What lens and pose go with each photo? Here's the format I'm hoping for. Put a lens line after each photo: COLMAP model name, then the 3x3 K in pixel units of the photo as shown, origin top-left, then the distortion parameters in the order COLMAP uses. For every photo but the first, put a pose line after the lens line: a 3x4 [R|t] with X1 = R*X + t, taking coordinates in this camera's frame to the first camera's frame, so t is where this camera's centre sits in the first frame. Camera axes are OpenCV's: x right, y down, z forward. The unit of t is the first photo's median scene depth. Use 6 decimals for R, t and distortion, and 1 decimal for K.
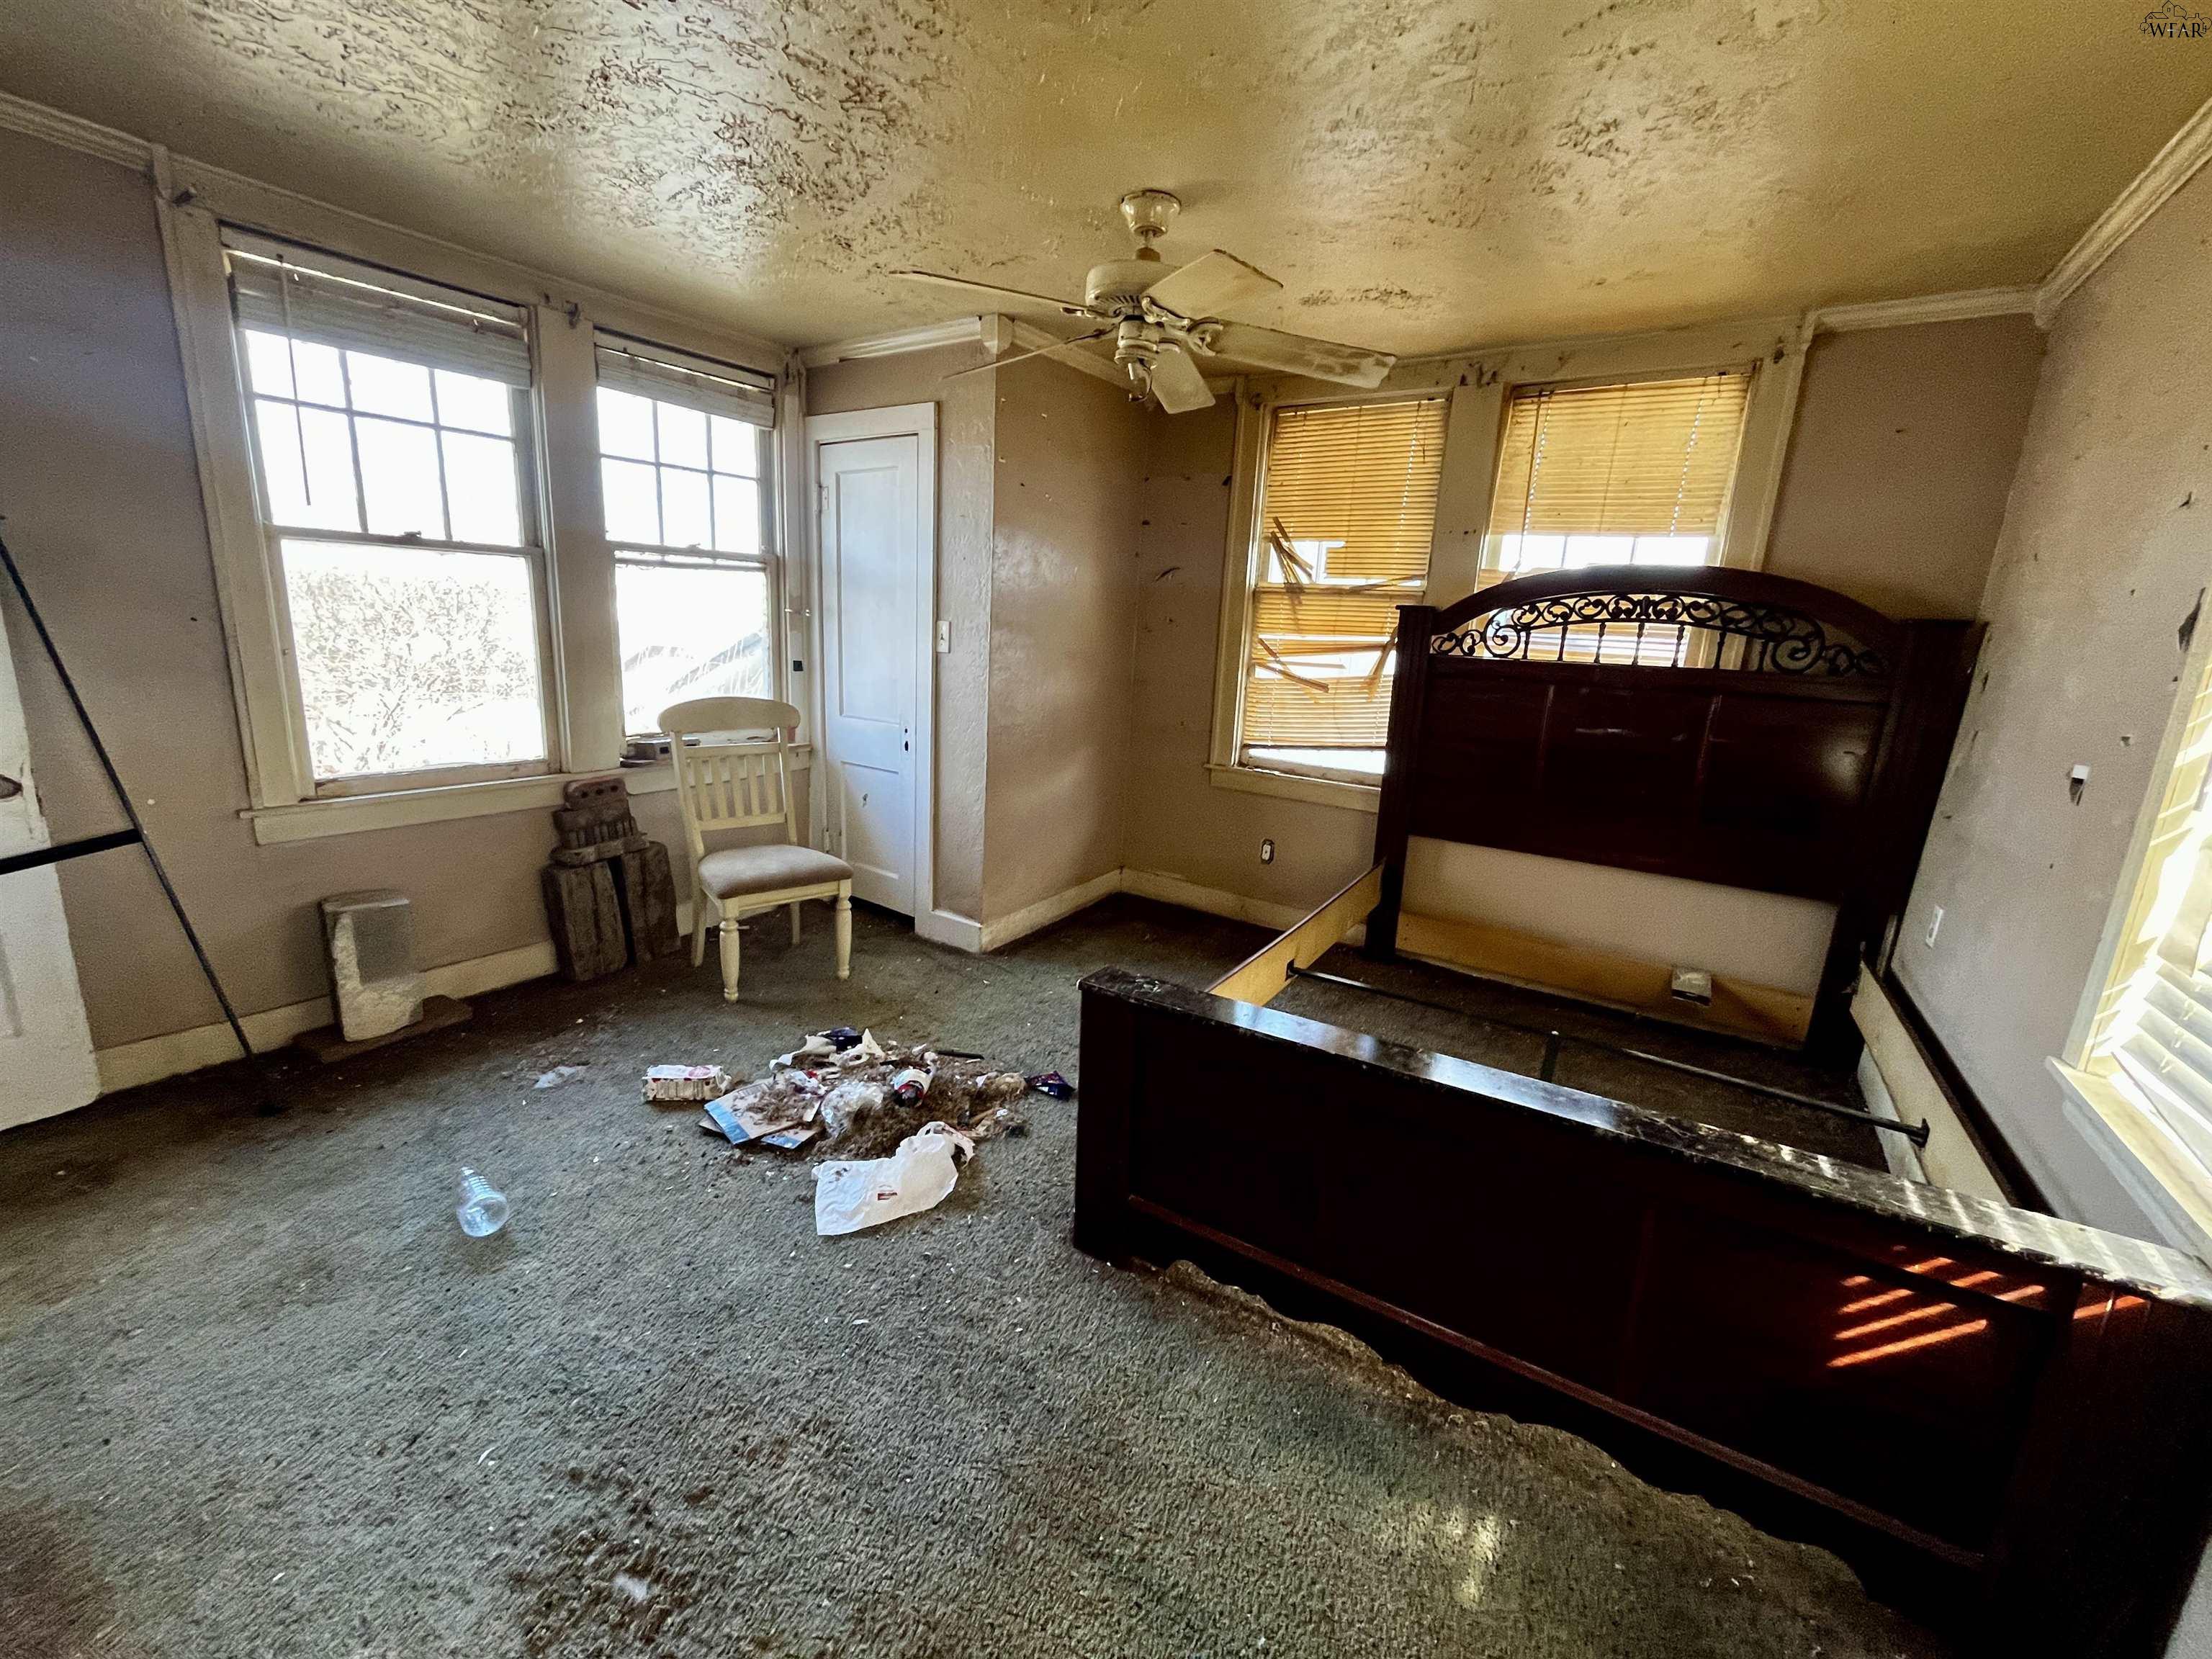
lens RADIAL K [[890.5, 0, 1100.4], [0, 890.5, 826.6], [0, 0, 1]] dist [-0.003307, -0.000227]
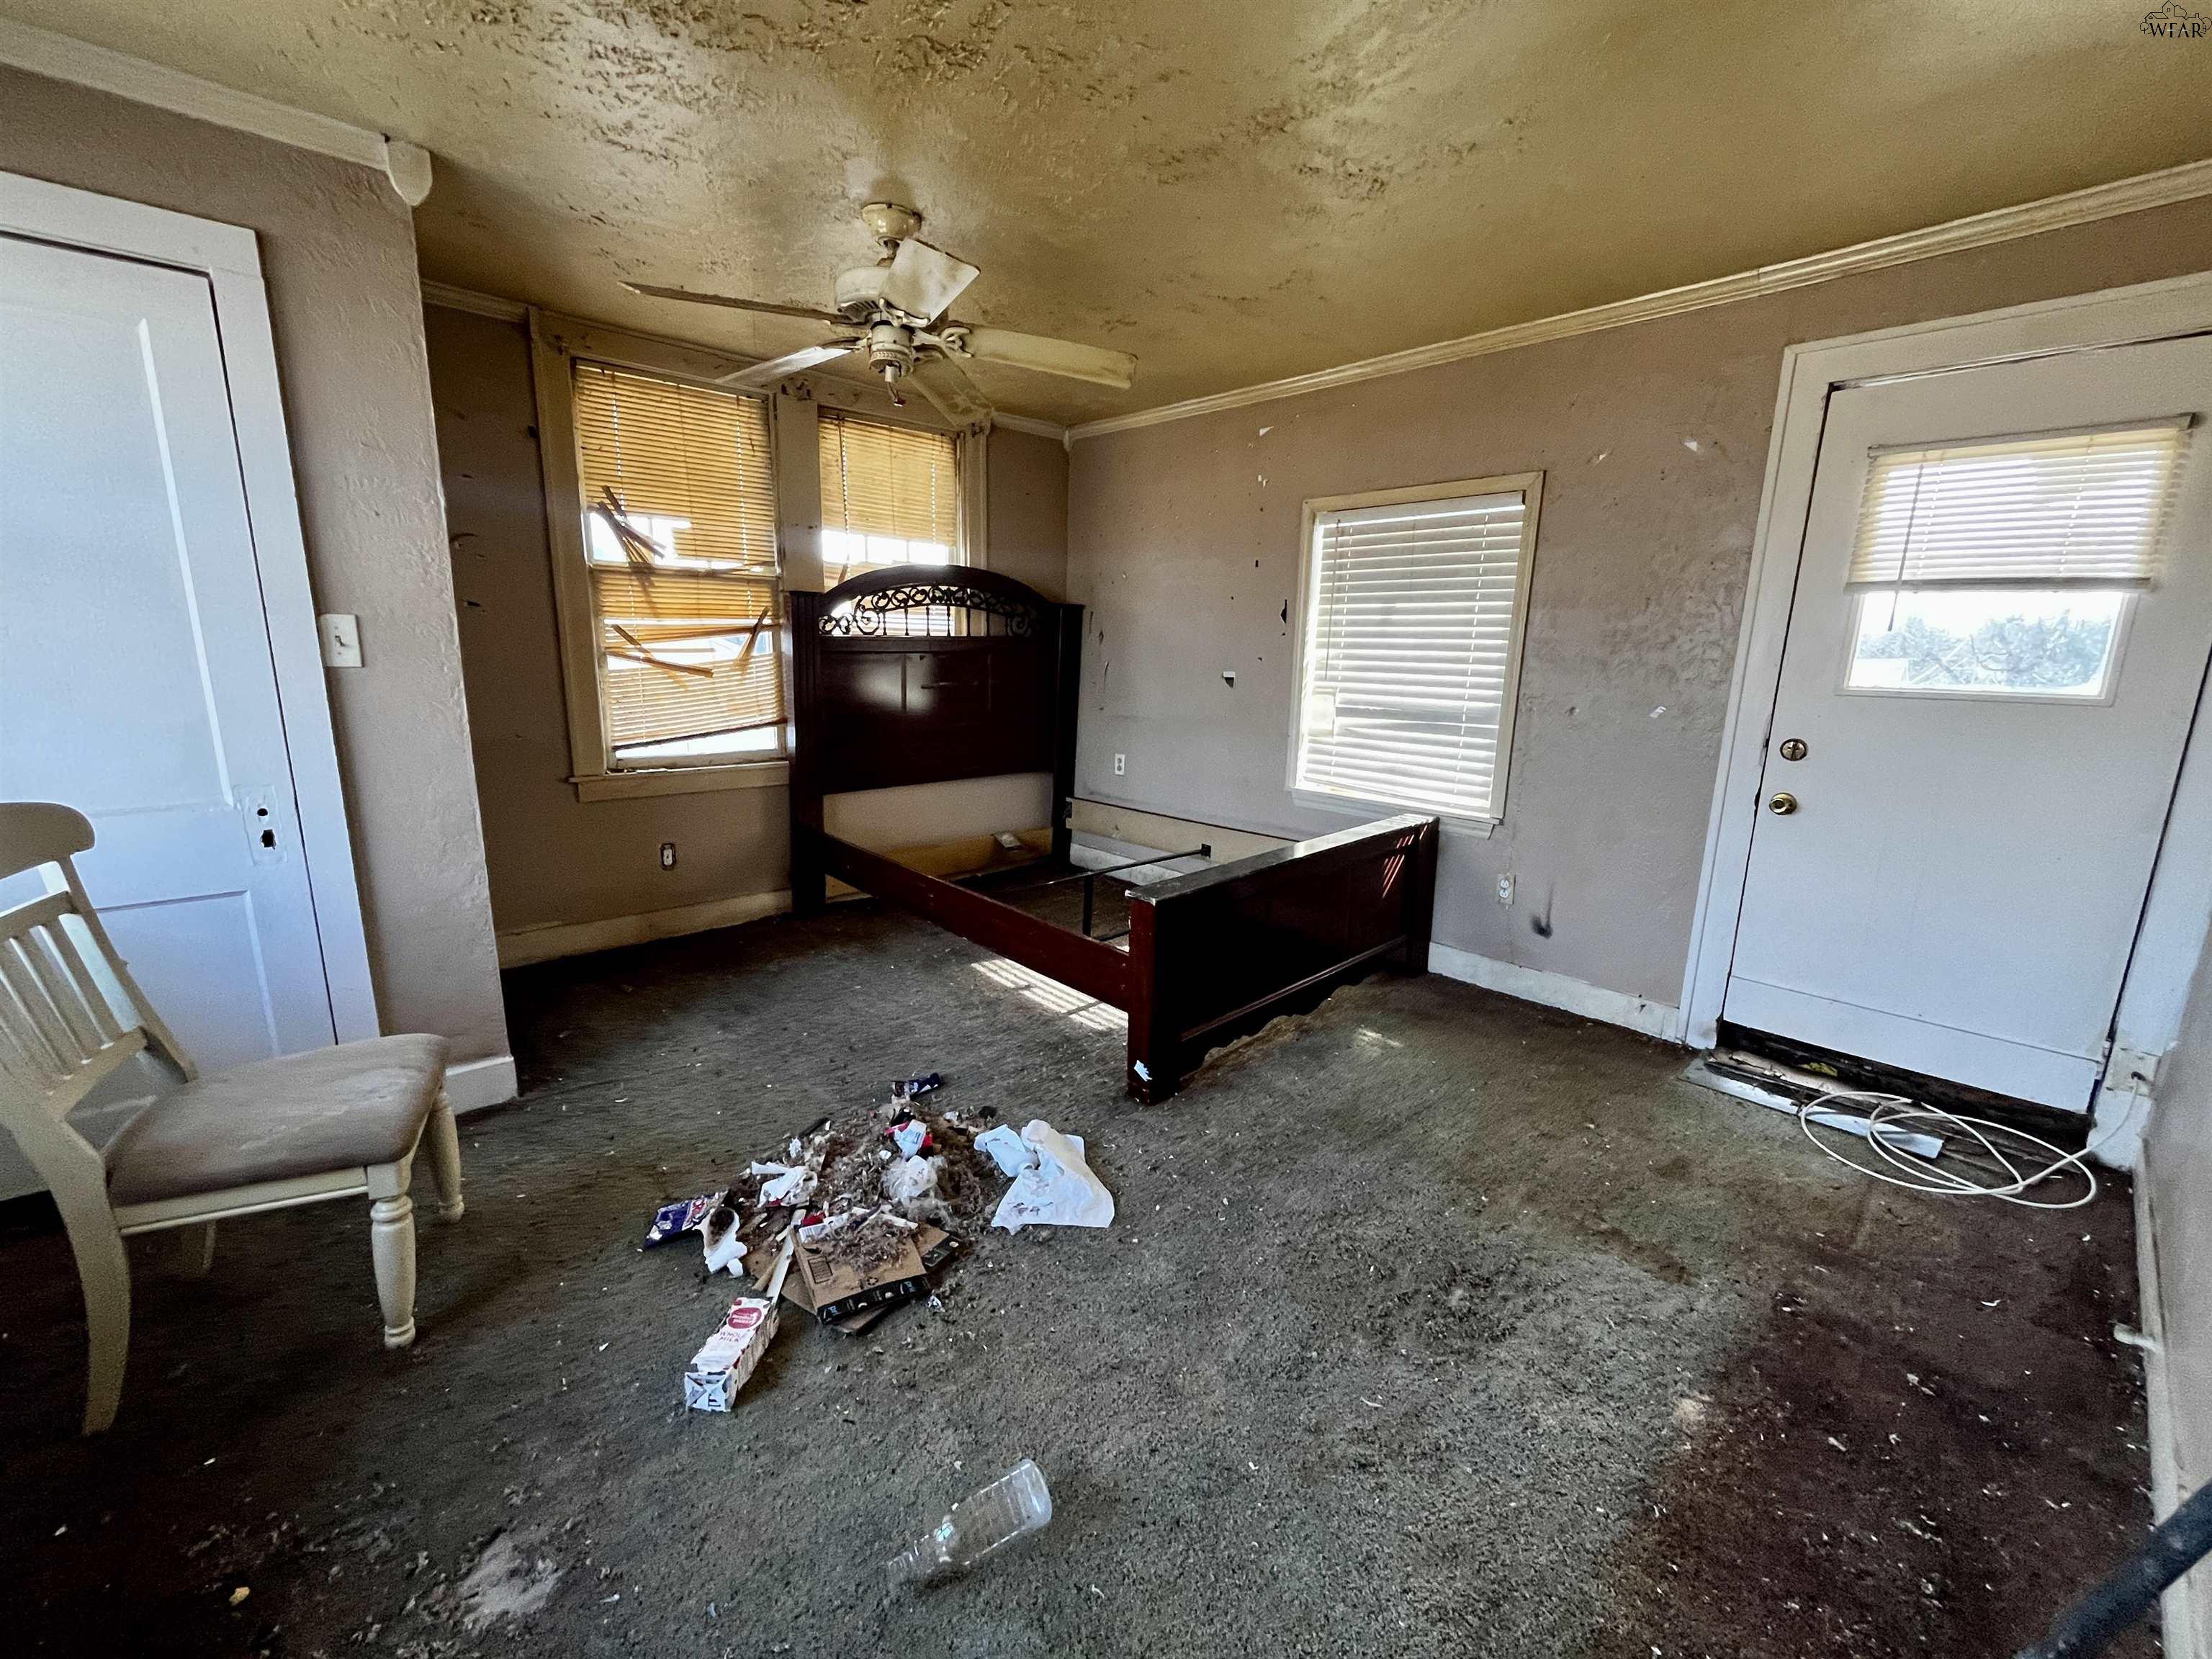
lens RADIAL K [[890.5, 0, 1104.5], [0, 890.5, 824.3], [0, 0, 1]] dist [-0.003307, -0.000227]
pose [[0.236223, -0.244292, 0.940489, -0.711824], [0.204735, 0.958667, 0.197590, -0.117384], [-0.949885, 0.145876, 0.276475, 0.395168]]
